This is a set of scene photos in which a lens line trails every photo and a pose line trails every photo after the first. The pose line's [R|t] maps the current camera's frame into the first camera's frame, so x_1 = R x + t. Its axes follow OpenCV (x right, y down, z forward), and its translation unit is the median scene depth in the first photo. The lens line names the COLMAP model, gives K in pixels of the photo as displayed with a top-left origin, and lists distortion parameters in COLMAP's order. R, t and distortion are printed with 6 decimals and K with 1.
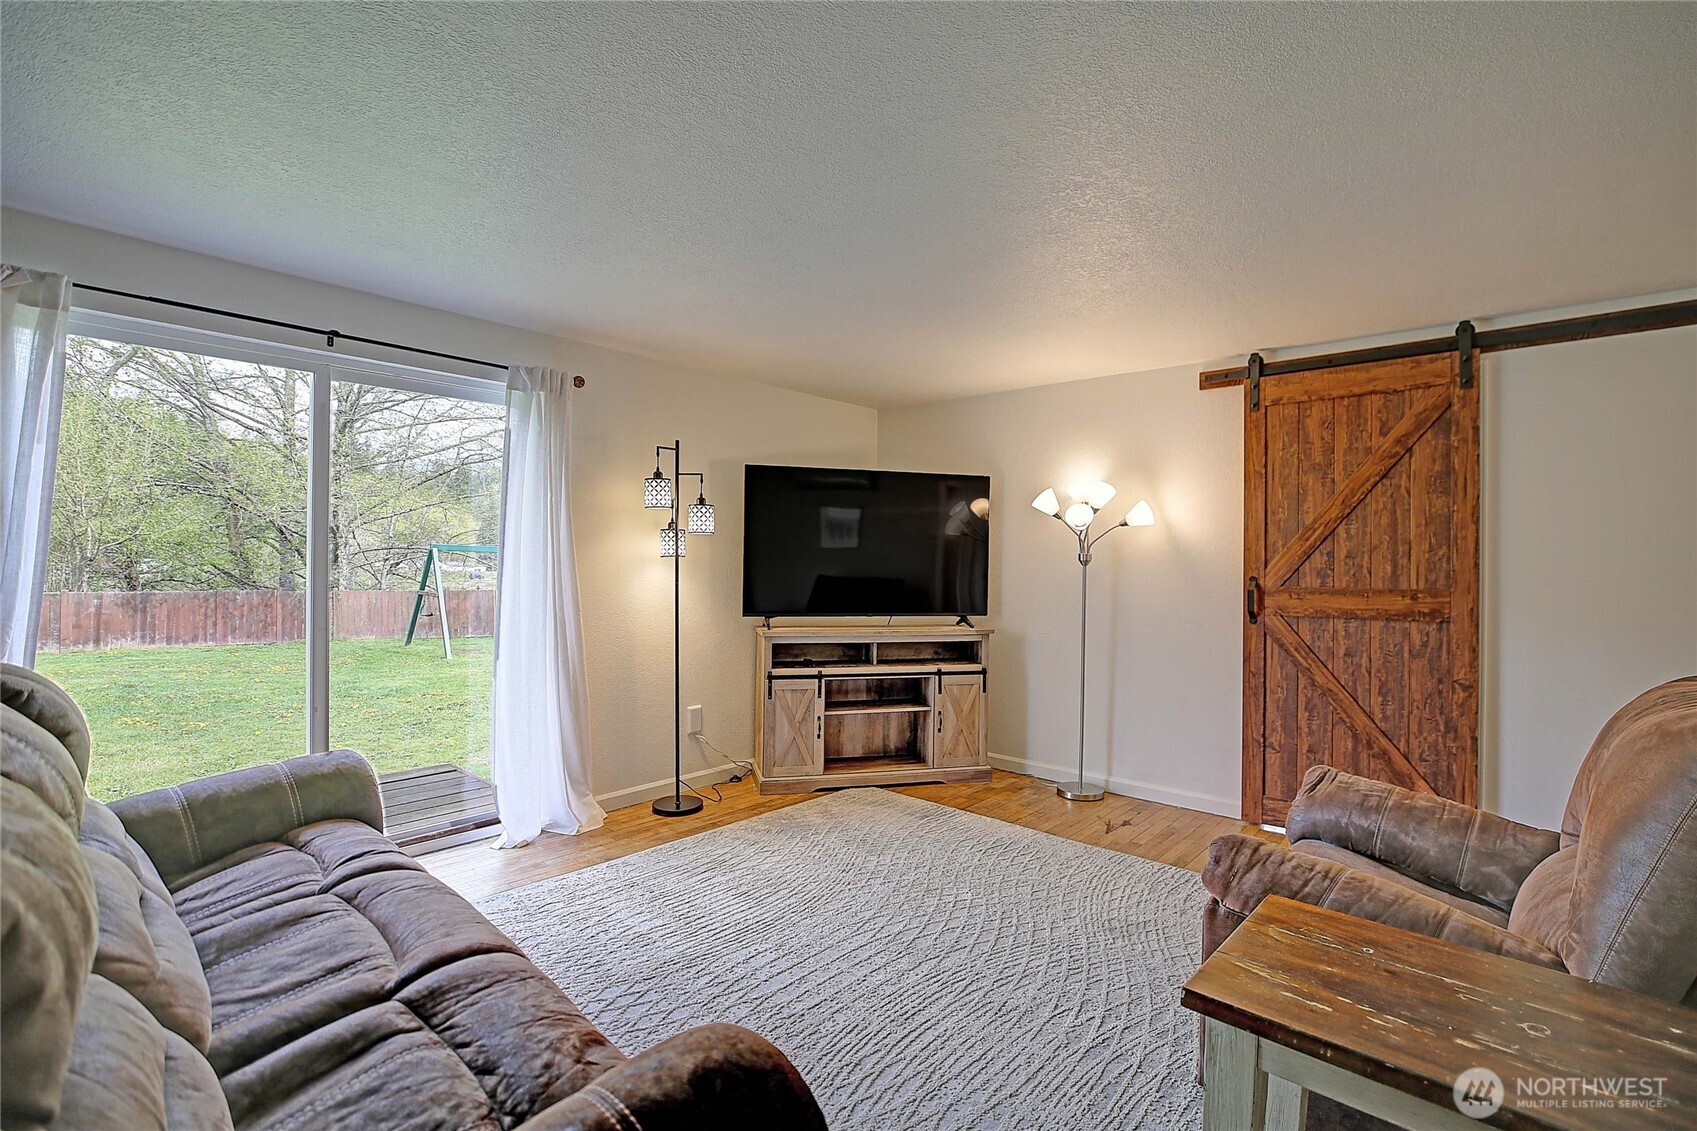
lens RADIAL K [[778.6, 0, 856.8], [0, 778.6, 557.9], [0, 0, 1]] dist [-0.020947, 0.000636]
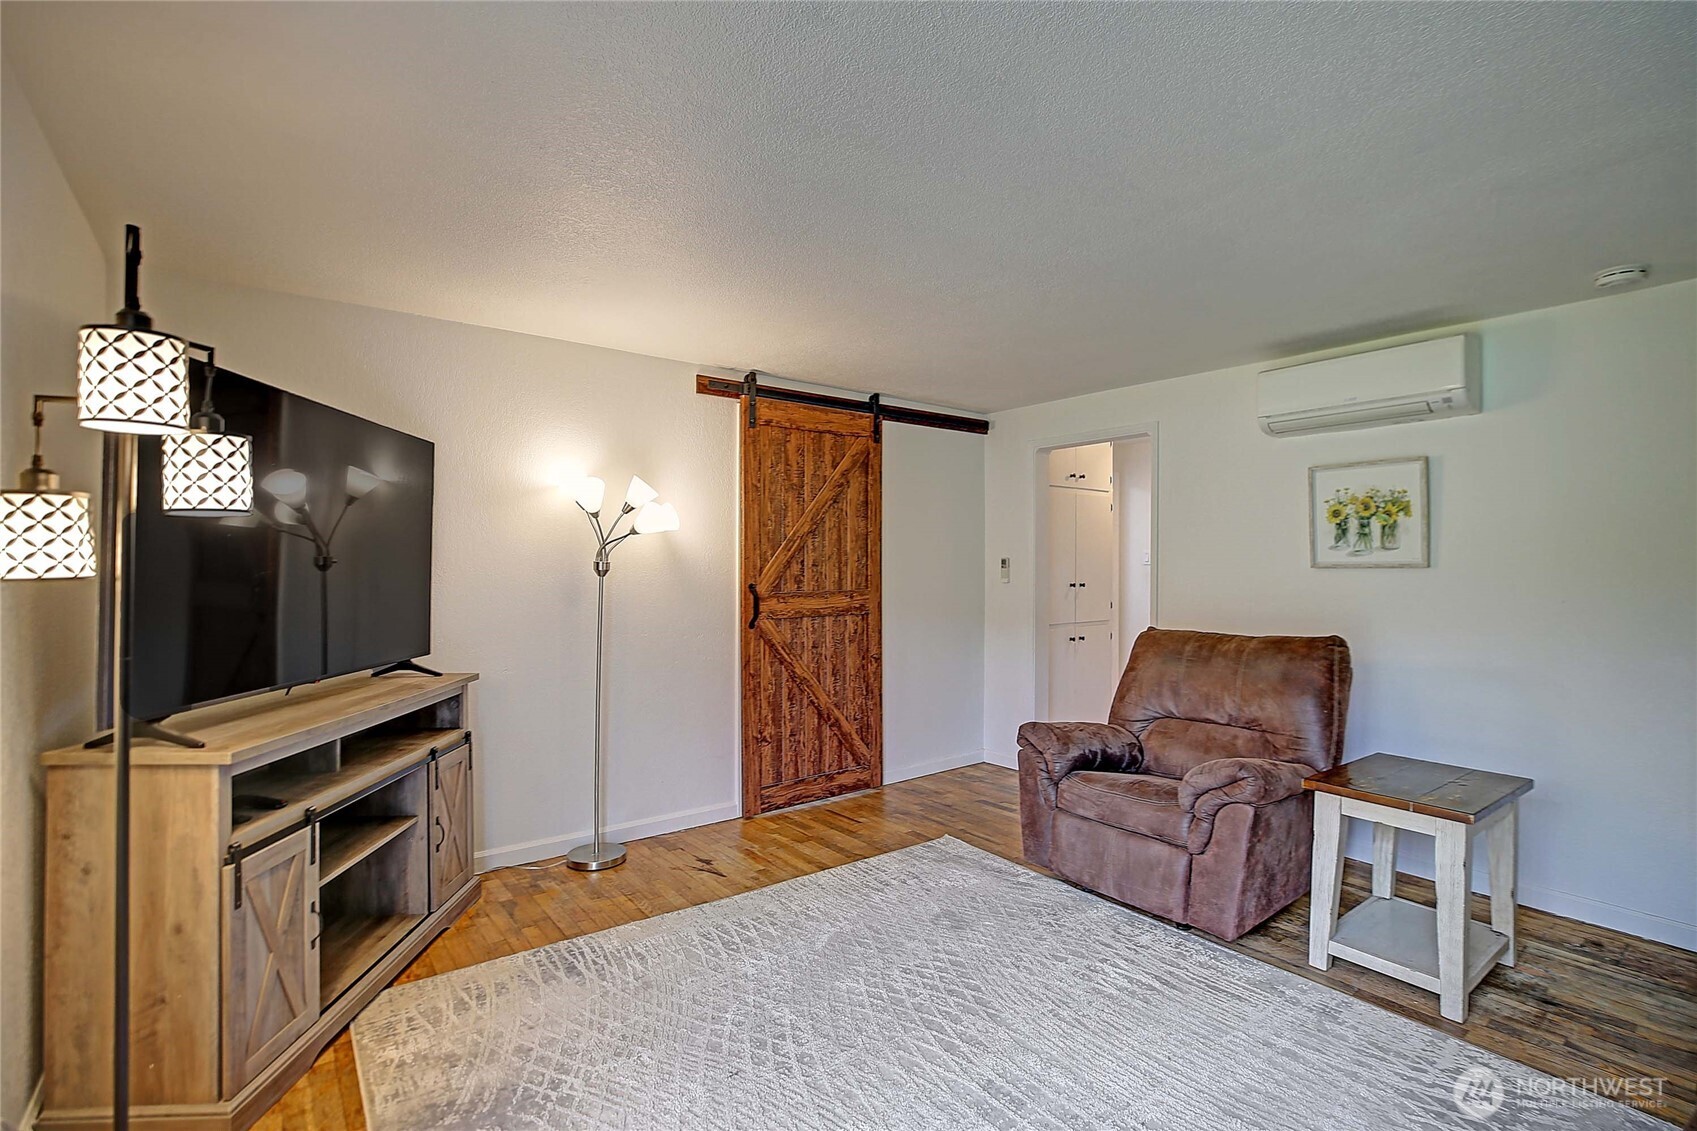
lens RADIAL K [[778.6, 0, 853.9], [0, 778.6, 570.0], [0, 0, 1]] dist [-0.020947, 0.000636]
pose [[0.200028, -0.012192, 0.979714, -0.522239], [-0.003132, 0.999910, 0.013082, -0.009756], [-0.979785, -0.005686, 0.199971, 0.680786]]
